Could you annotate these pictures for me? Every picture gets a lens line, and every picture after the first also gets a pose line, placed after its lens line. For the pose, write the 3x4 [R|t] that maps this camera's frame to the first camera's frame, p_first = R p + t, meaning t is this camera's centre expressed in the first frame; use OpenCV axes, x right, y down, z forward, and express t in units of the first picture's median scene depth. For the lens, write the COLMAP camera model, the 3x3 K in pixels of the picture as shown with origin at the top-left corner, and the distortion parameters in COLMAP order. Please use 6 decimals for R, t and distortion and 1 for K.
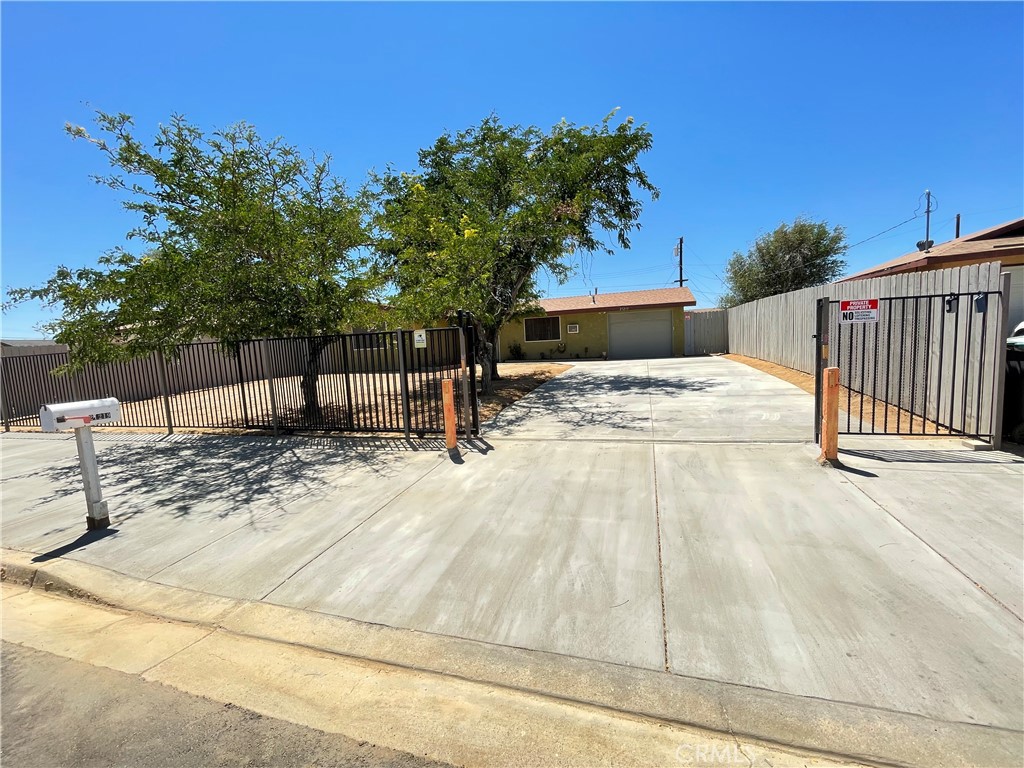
lens RADIAL K [[419.8, 0, 512.0], [0, 419.8, 384.0], [0, 0, 1]] dist [-0.003514, 0.000380]
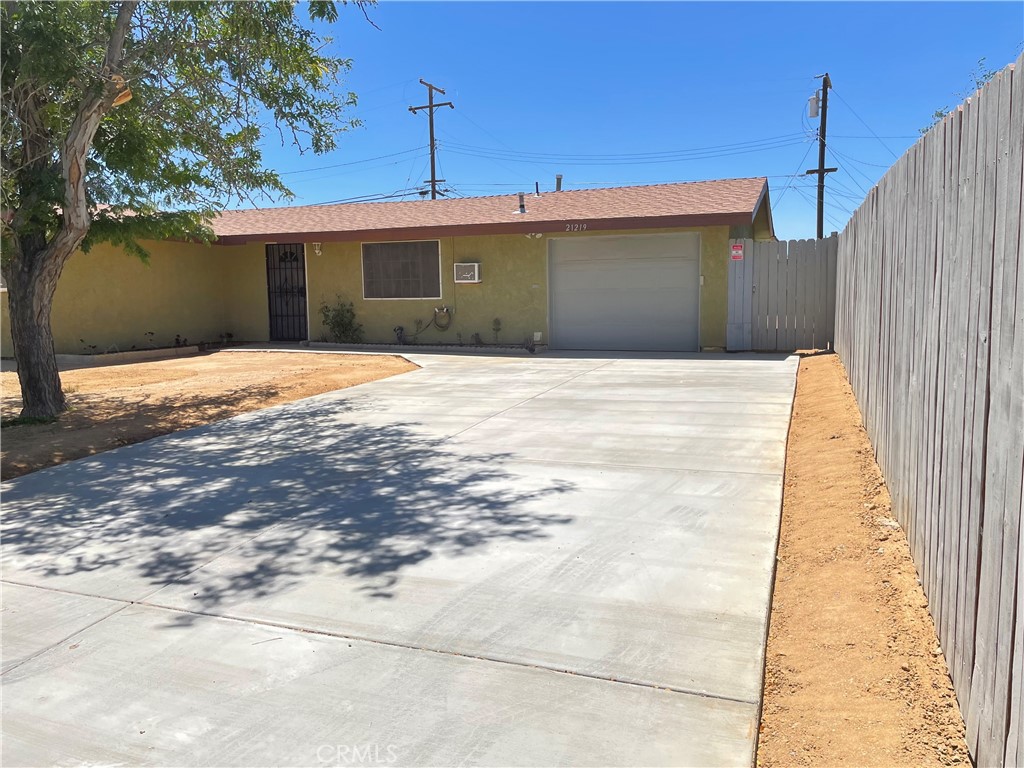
lens RADIAL K [[763.2, 0, 512.9], [0, 763.2, 378.5], [0, 0, 1]] dist [0.080354, -0.003121]
pose [[0.997618, 0.044698, -0.052545, 1.013255], [-0.043587, 0.998805, 0.022115, -0.201708], [0.053470, -0.019772, 0.998374, 1.080084]]
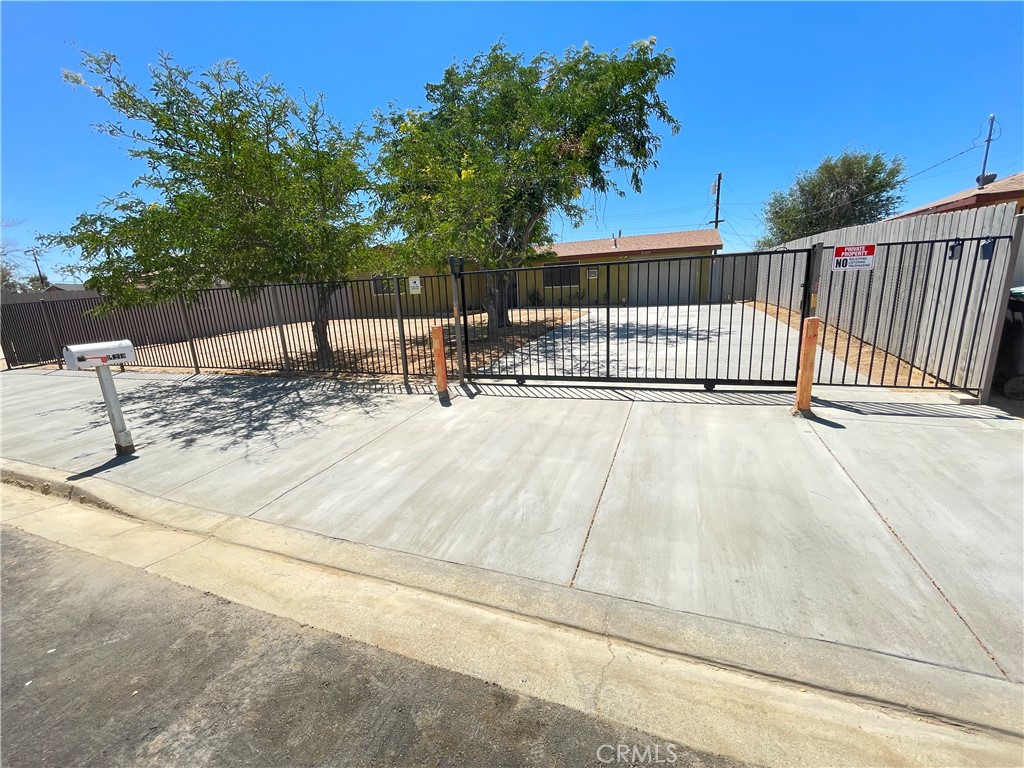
lens RADIAL K [[417.3, 0, 512.0], [0, 417.3, 384.0], [0, 0, 1]] dist [-0.003396, 0.000401]
pose [[0.997593, 0.018653, -0.066789, 0.119408], [-0.009972, 0.991721, 0.128020, -0.002207], [0.068624, -0.127046, 0.989520, -0.028442]]
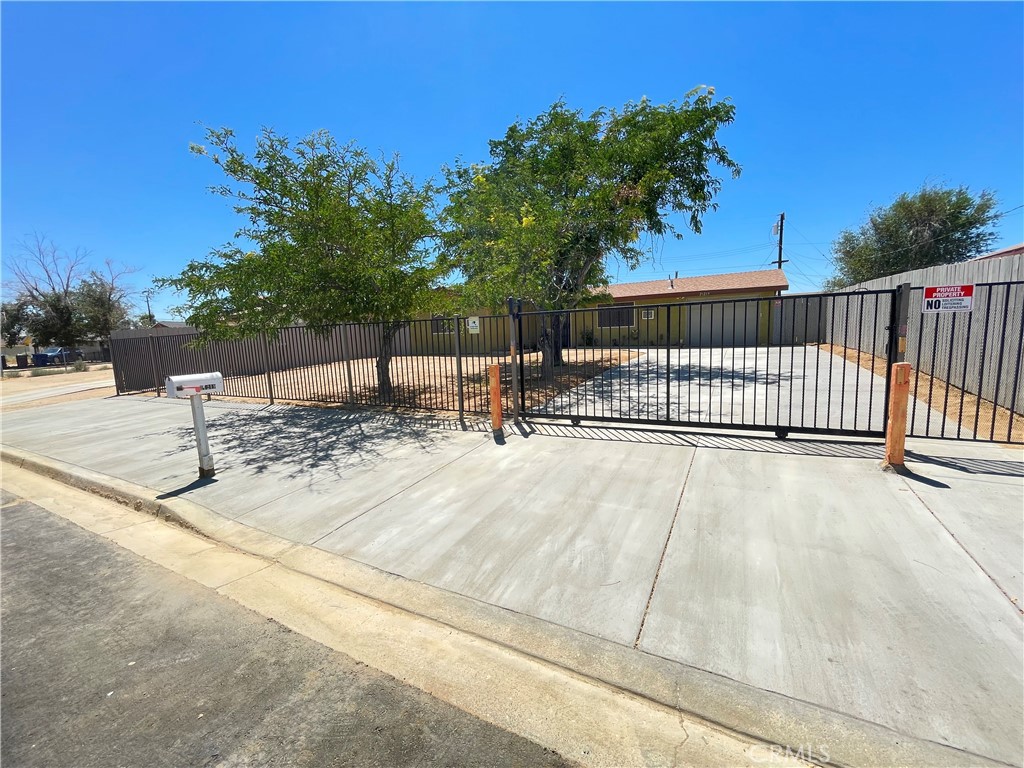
lens RADIAL K [[417.3, 0, 512.0], [0, 417.3, 384.0], [0, 0, 1]] dist [-0.003396, 0.000401]
pose [[0.981640, 0.035524, -0.187406, 0.103505], [-0.028771, 0.998839, 0.038633, -0.003761], [0.188561, -0.032532, 0.981522, -0.028923]]
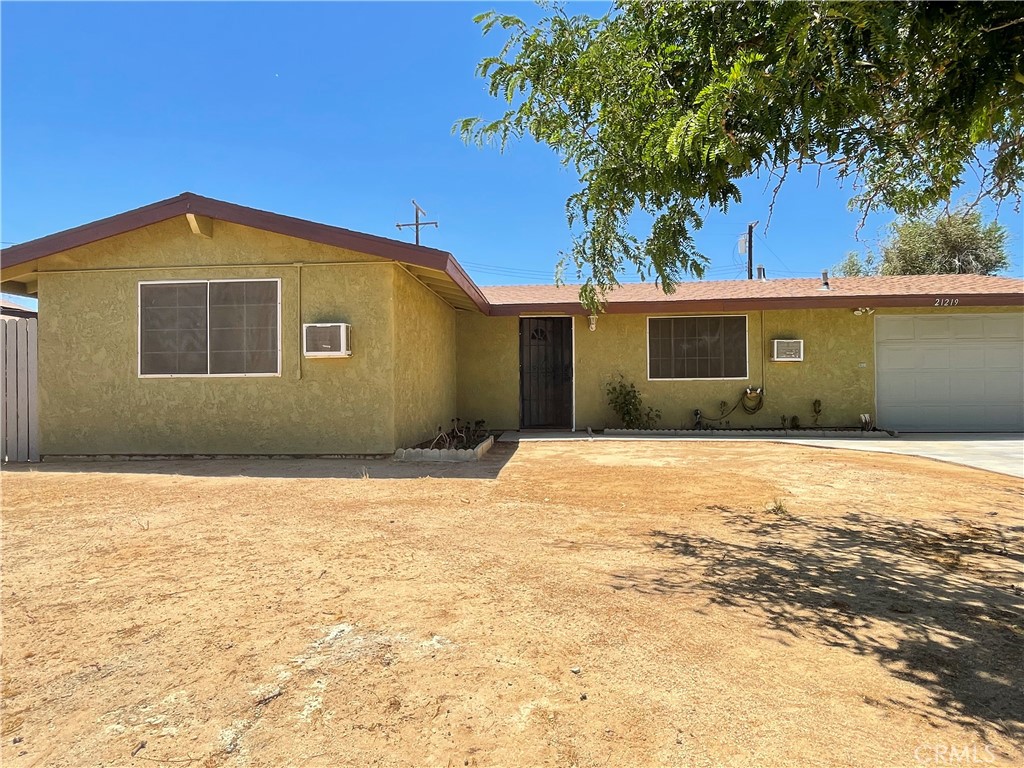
lens RADIAL K [[604.5, 0, 512.0], [0, 604.5, 384.0], [0, 0, 1]] dist [-0.003992, -0.000153]
pose [[0.973945, 0.046474, 0.221969, -0.926592], [-0.020261, 0.992694, -0.118943, -0.138187], [-0.225876, 0.111347, 0.967772, 2.305309]]
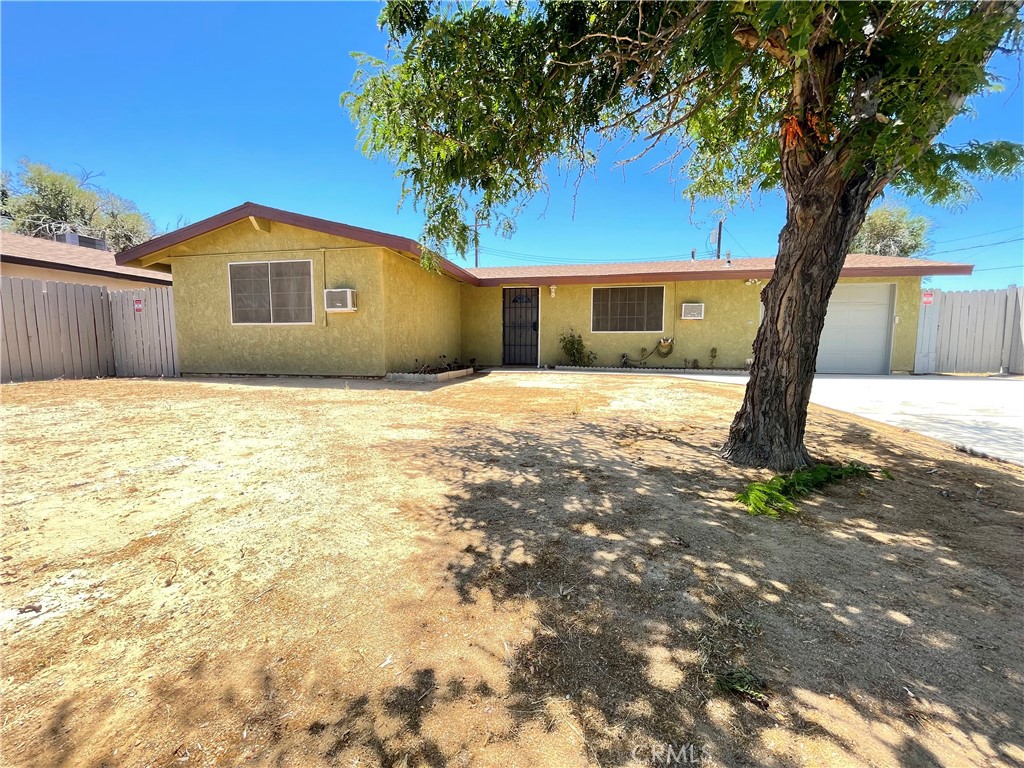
lens RADIAL K [[417.3, 0, 512.0], [0, 417.3, 384.0], [0, 0, 1]] dist [-0.003396, 0.000401]
pose [[0.992864, 0.046490, 0.109813, -0.553342], [-0.045456, 0.998895, -0.011906, -0.111194], [-0.110246, 0.006829, 0.993881, 2.215051]]
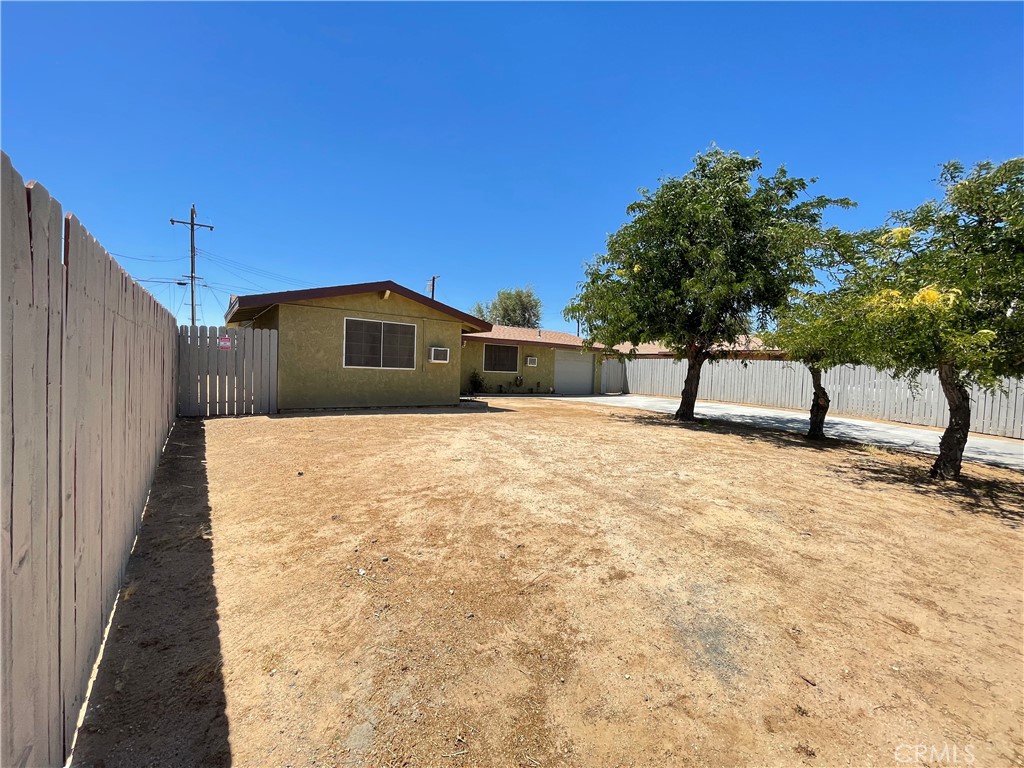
lens RADIAL K [[413.4, 0, 515.2], [0, 413.4, 383.8], [0, 0, 1]] dist [-0.001171, 0.000239]
pose [[0.571669, 0.046148, 0.819186, -2.743109], [0.013468, 0.997755, -0.065606, -0.093430], [-0.820374, 0.048538, 0.569764, 2.172247]]
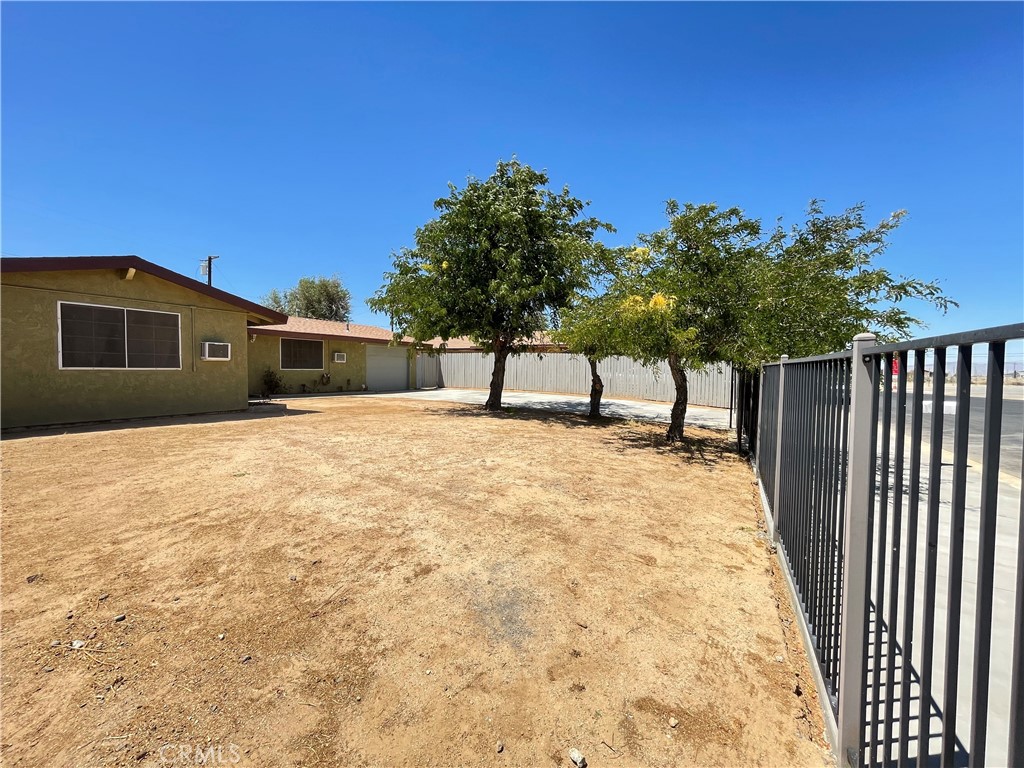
lens RADIAL K [[413.1, 0, 508.4], [0, 413.1, 384.6], [0, 0, 1]] dist [0.000890, 0.000111]
pose [[0.190784, 0.017800, 0.981471, -2.721680], [0.075232, 0.996630, -0.032699, -0.092407], [-0.978745, 0.080076, 0.188802, 2.152695]]
